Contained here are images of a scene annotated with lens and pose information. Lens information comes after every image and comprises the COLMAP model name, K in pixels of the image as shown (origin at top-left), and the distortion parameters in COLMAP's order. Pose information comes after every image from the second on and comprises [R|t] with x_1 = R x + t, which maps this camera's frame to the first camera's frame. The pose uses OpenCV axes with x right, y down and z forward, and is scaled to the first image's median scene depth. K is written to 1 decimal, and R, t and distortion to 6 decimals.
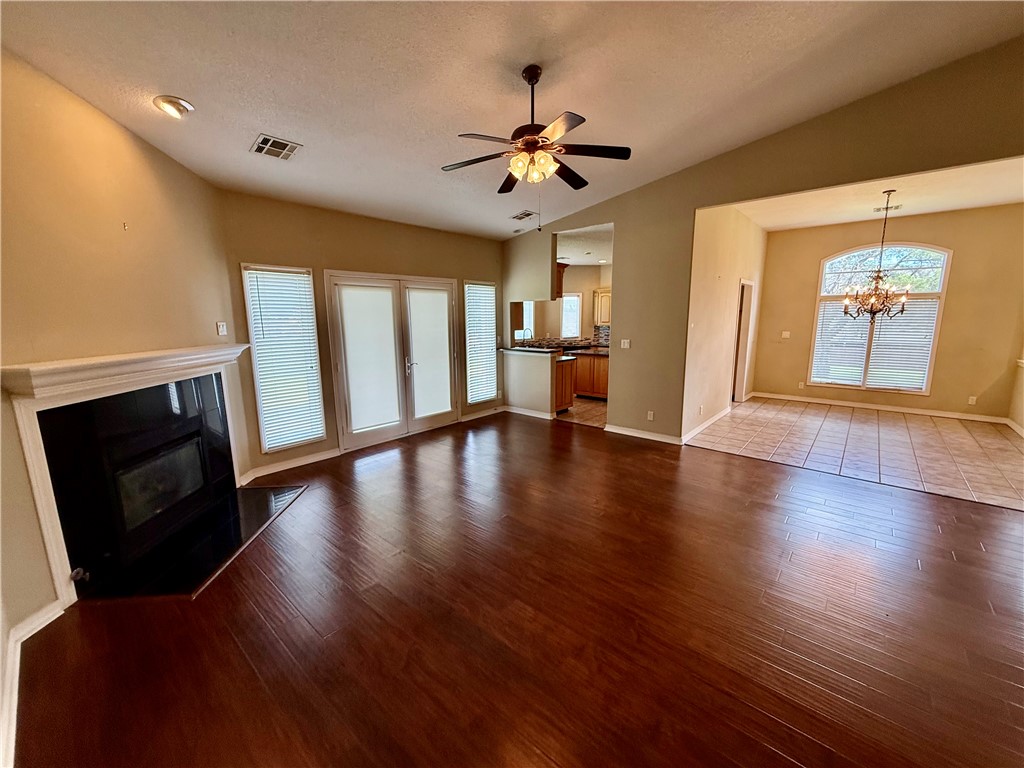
lens RADIAL K [[411.5, 0, 519.1], [0, 411.5, 385.5], [0, 0, 1]] dist [0.009362, 0.000472]
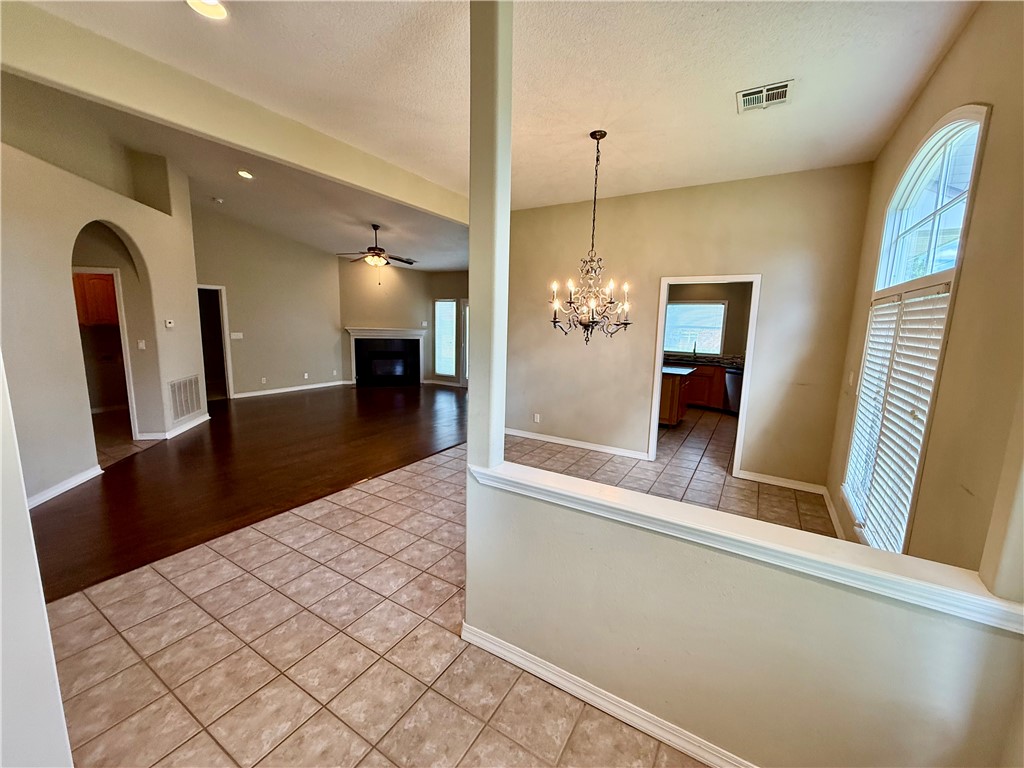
lens RADIAL K [[411.5, 0, 514.3], [0, 411.5, 386.2], [0, 0, 1]] dist [0.009362, 0.000472]
pose [[0.165294, 0.166551, -0.972080, 1.484390], [-0.189275, 0.972673, 0.134468, -0.151162], [0.967912, 0.161764, 0.192301, 0.785921]]
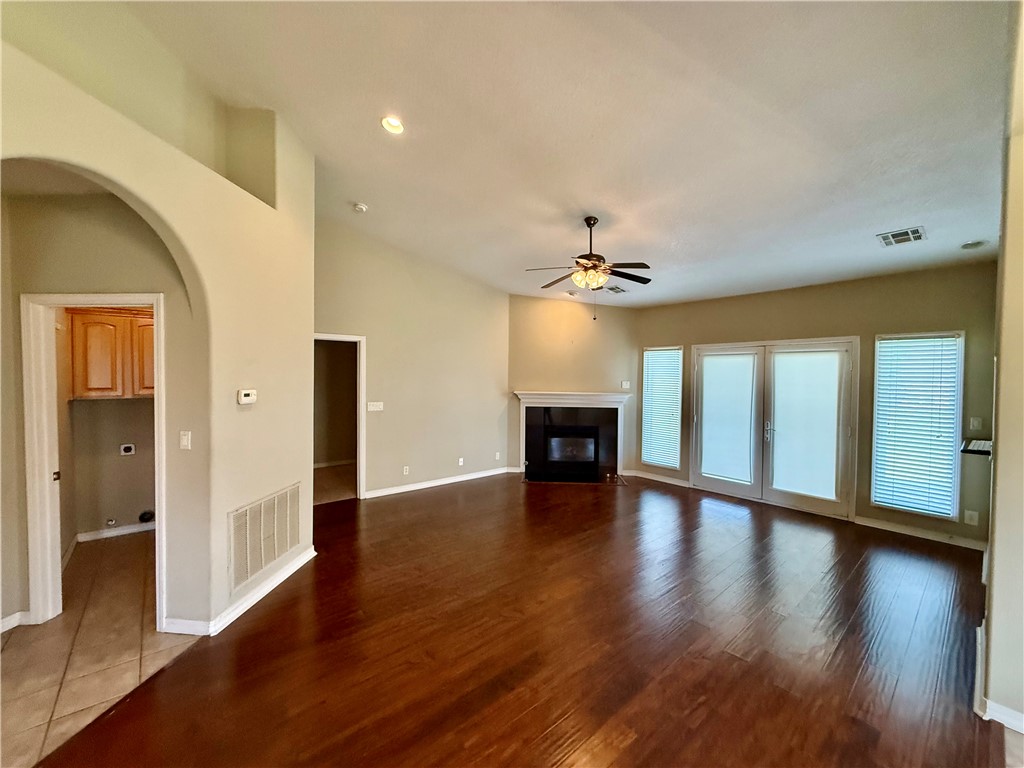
lens RADIAL K [[411.5, 0, 515.0], [0, 411.5, 385.9], [0, 0, 1]] dist [0.009362, 0.000472]
pose [[-0.145727, 0.033582, -0.988755, 0.804558], [-0.172927, 0.983173, 0.058880, -0.108895], [0.974094, 0.179563, -0.137468, 0.545245]]
